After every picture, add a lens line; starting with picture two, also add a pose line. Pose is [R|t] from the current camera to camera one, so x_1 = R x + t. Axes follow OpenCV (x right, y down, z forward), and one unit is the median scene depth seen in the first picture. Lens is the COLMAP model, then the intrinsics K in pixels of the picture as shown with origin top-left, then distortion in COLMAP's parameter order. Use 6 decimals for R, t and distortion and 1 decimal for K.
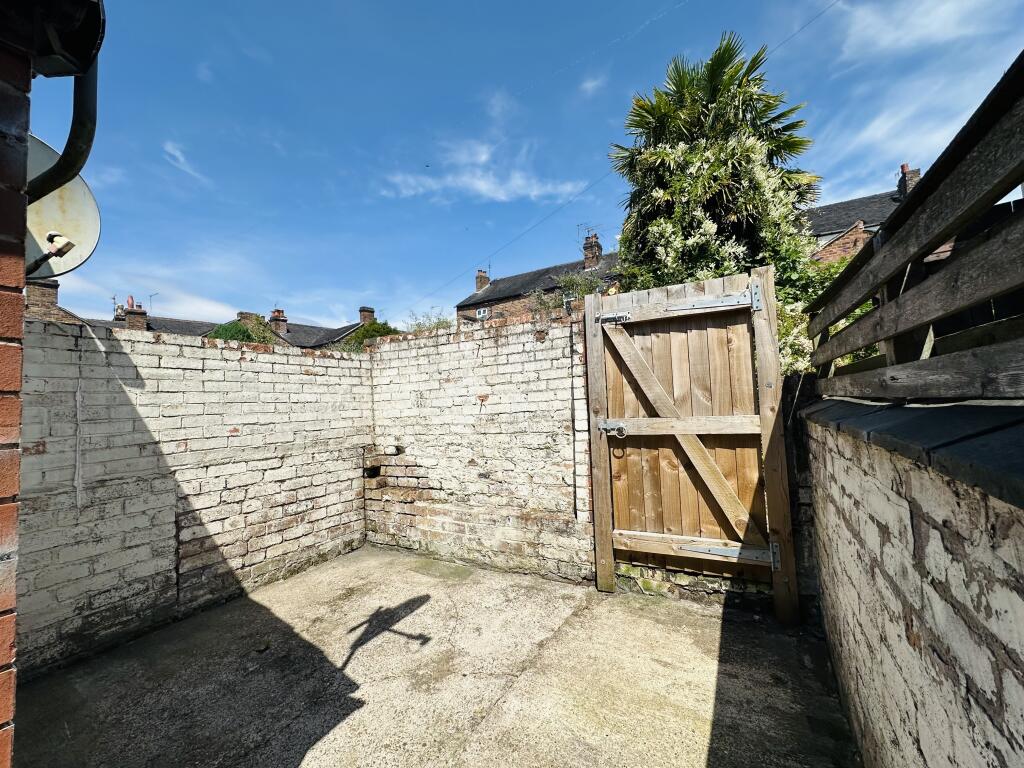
lens RADIAL K [[412.2, 0, 511.4], [0, 412.2, 379.3], [0, 0, 1]] dist [-0.001961, 0.000056]
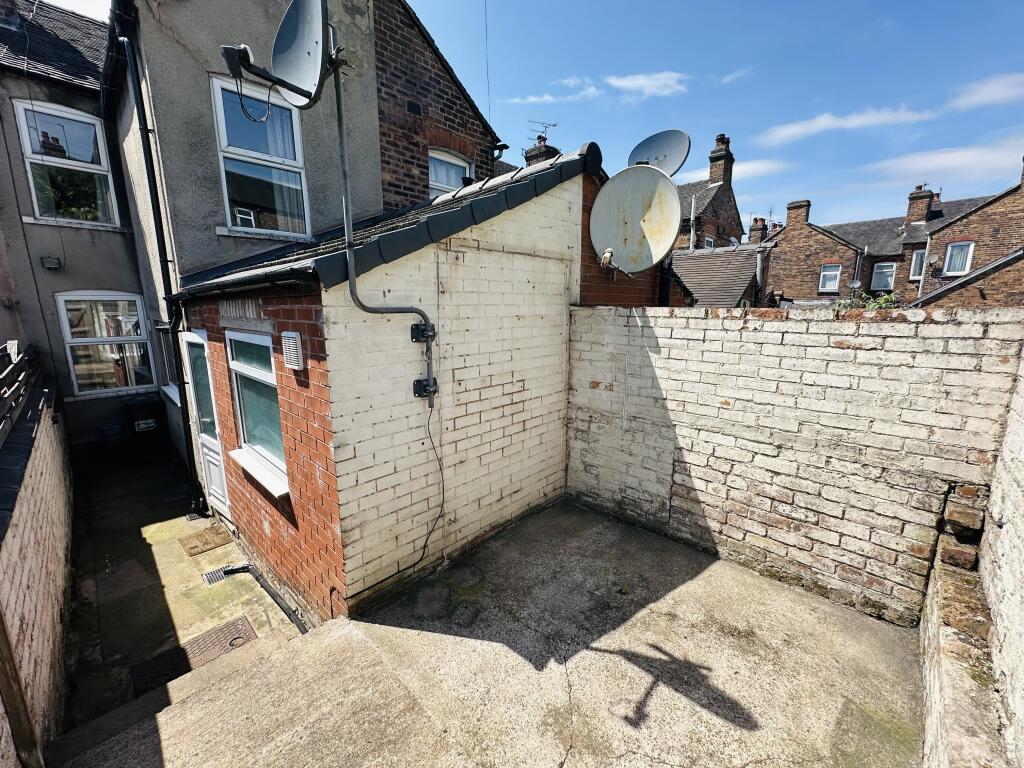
lens RADIAL K [[412.2, 0, 513.2], [0, 412.2, 383.4], [0, 0, 1]] dist [-0.001961, 0.000056]
pose [[-0.227531, 0.221092, -0.948340, 0.375191], [0.066724, 0.975135, 0.211330, -0.168341], [0.971482, -0.015193, -0.236626, 0.769865]]
